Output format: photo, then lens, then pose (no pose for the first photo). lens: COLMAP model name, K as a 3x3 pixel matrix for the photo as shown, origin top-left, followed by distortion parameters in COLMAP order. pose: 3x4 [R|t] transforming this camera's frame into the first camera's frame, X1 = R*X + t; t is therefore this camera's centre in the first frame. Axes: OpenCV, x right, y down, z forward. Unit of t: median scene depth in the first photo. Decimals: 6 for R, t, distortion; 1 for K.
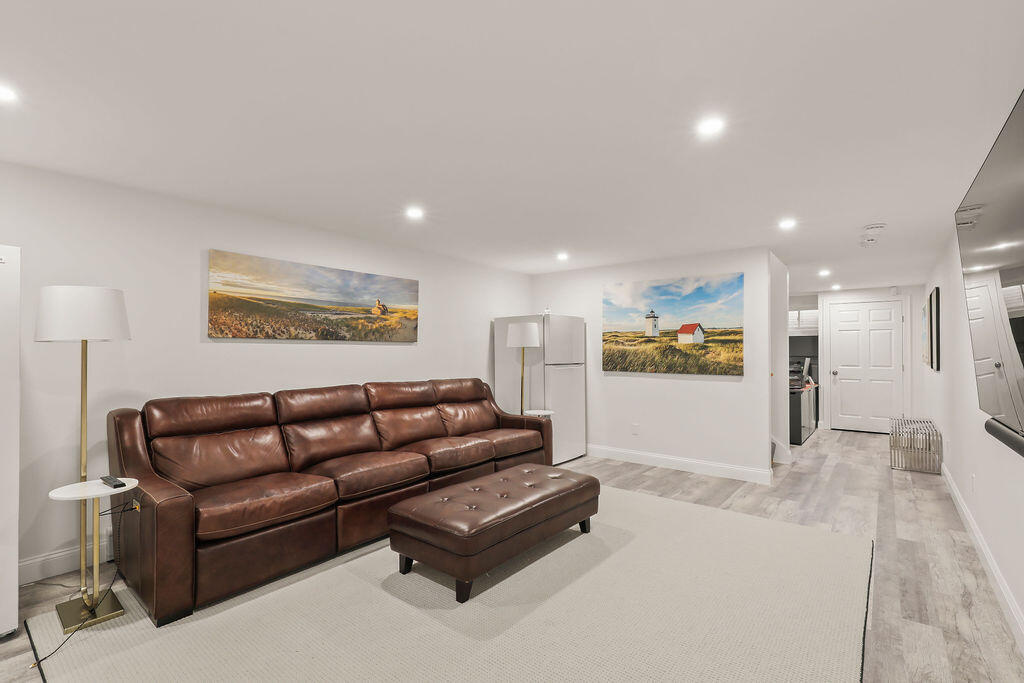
lens RADIAL K [[462.2, 0, 514.4], [0, 462.2, 351.8], [0, 0, 1]] dist [-0.000331, -0.000489]
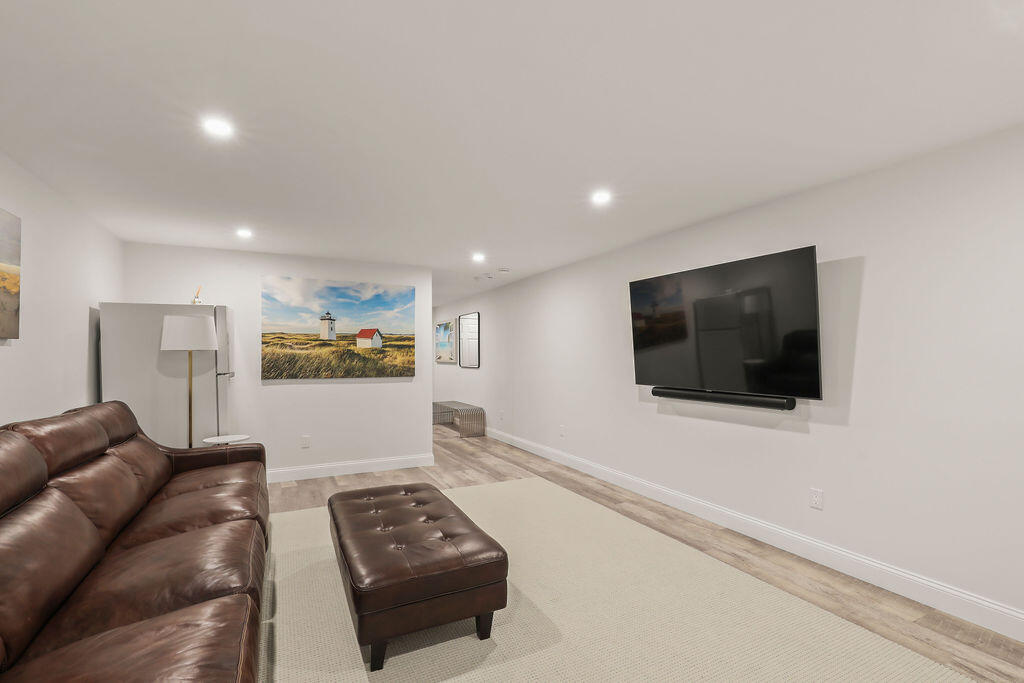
lens RADIAL K [[462.2, 0, 514.4], [0, 462.2, 351.8], [0, 0, 1]] dist [-0.000331, -0.000489]
pose [[0.409851, 0.004357, 0.912142, -0.423398], [0.006198, 0.999952, -0.007561, 0.000772], [-0.912132, 0.008752, 0.409804, 0.279550]]
